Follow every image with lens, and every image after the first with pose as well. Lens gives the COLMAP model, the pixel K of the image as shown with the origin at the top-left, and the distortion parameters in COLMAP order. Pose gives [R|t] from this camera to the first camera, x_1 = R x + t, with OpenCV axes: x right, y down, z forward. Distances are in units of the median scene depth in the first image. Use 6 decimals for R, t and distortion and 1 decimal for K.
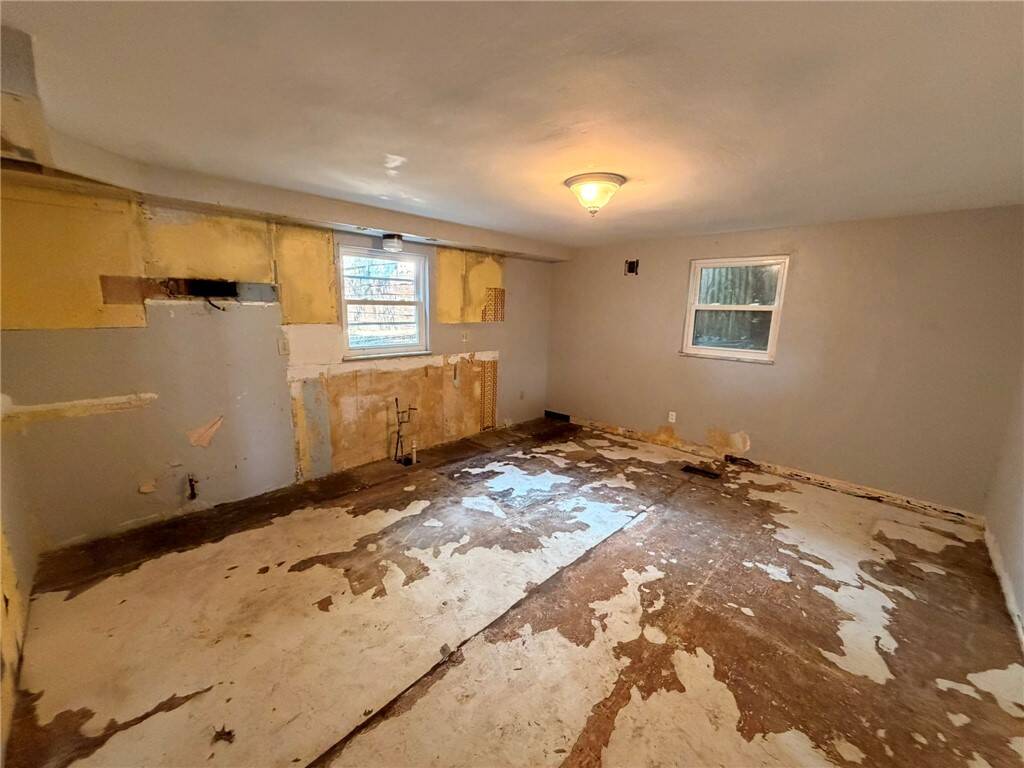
lens RADIAL K [[410.0, 0, 507.5], [0, 410.0, 383.7], [0, 0, 1]] dist [0.001788, 0.000195]
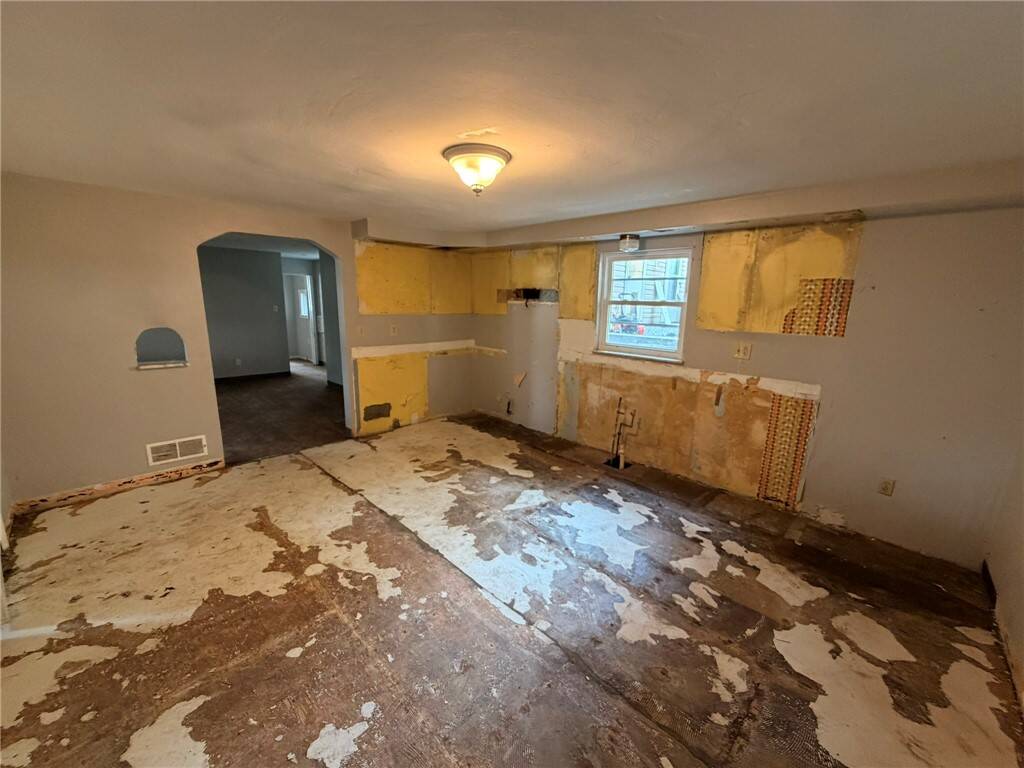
lens RADIAL K [[410.0, 0, 510.4], [0, 410.0, 382.3], [0, 0, 1]] dist [0.001788, 0.000195]
pose [[-0.010448, 0.177017, -0.984152, 0.957732], [-0.212407, 0.961352, 0.175171, -0.160607], [0.977125, 0.210871, 0.027556, 0.943081]]
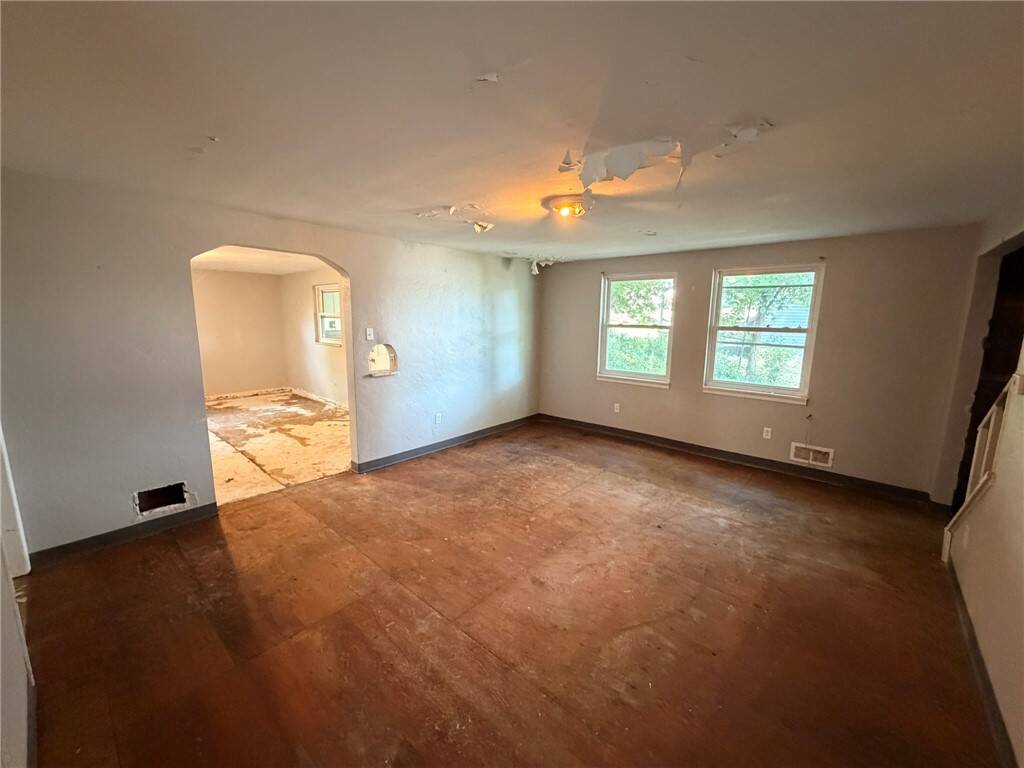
lens RADIAL K [[410.0, 0, 516.3], [0, 410.0, 382.0], [0, 0, 1]] dist [0.001788, 0.000195]
pose [[-0.064109, -0.178845, 0.981786, -1.657444], [0.173848, 0.966765, 0.187461, 0.043154], [-0.982683, 0.182700, -0.030887, -0.421026]]
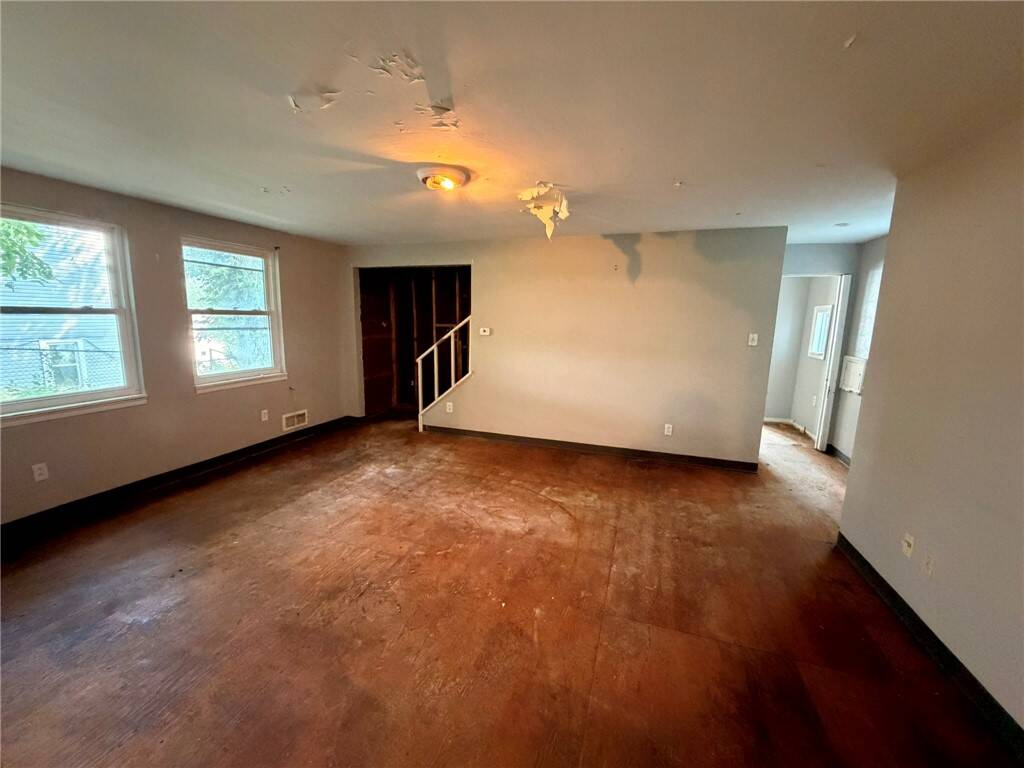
lens RADIAL K [[410.0, 0, 504.4], [0, 410.0, 381.9], [0, 0, 1]] dist [0.001788, 0.000195]
pose [[-0.904168, 0.032965, -0.425903, -0.424208], [-0.114259, 0.942029, 0.315477, -0.031139], [0.411613, 0.333908, -0.847986, 0.279064]]
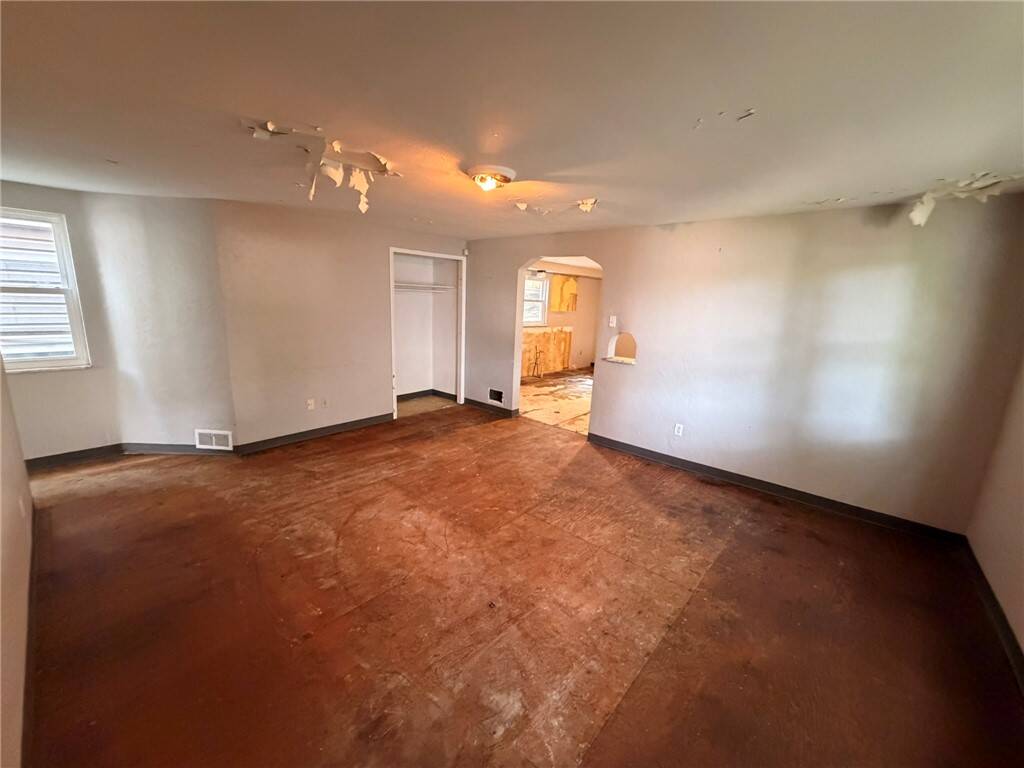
lens RADIAL K [[410.0, 0, 507.2], [0, 410.0, 386.1], [0, 0, 1]] dist [0.001788, 0.000195]
pose [[0.998994, 0.010868, 0.043498, -0.687871], [-0.011780, 0.999715, 0.020755, 0.269867], [-0.043260, -0.021247, 0.998838, -1.500654]]
